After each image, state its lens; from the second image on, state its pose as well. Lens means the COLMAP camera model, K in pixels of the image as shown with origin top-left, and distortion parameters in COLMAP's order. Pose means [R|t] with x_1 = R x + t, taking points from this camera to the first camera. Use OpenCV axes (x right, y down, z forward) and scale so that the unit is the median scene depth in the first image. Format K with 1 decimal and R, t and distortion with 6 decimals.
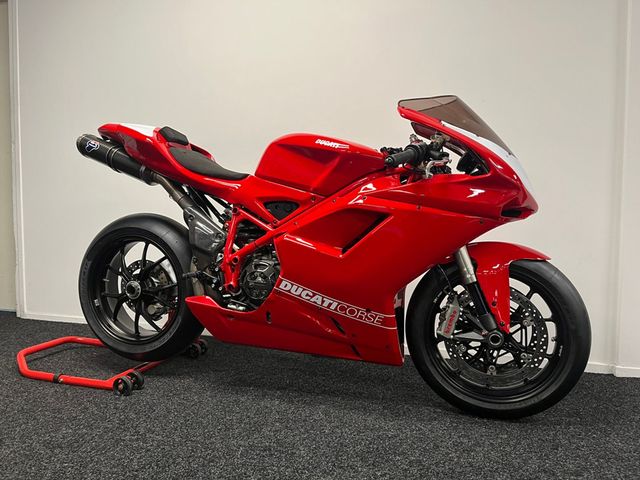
lens RADIAL K [[480.0, 0, 320.0], [0, 480.0, 240.0], [0, 0, 1]] dist [0.070709, -0.115997]
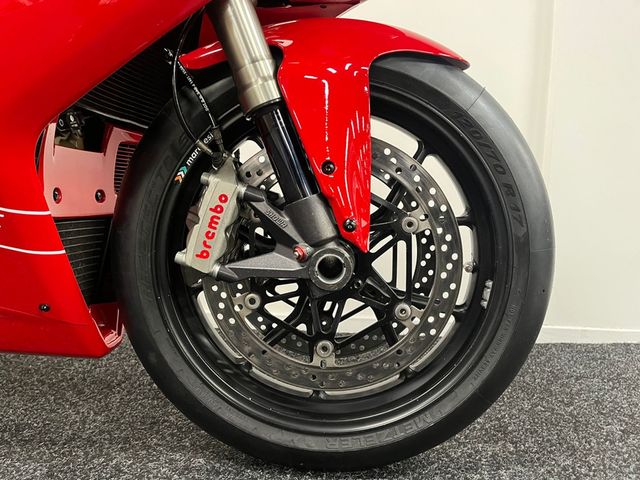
lens RADIAL K [[480.0, 0, 320.0], [0, 480.0, 240.0], [0, 0, 1]] dist [0.070709, -0.115997]
pose [[0.964775, -0.007773, 0.262962, 0.252889], [-0.005358, 0.998775, 0.049182, 0.161283], [-0.263022, -0.048858, 0.963552, 0.640346]]
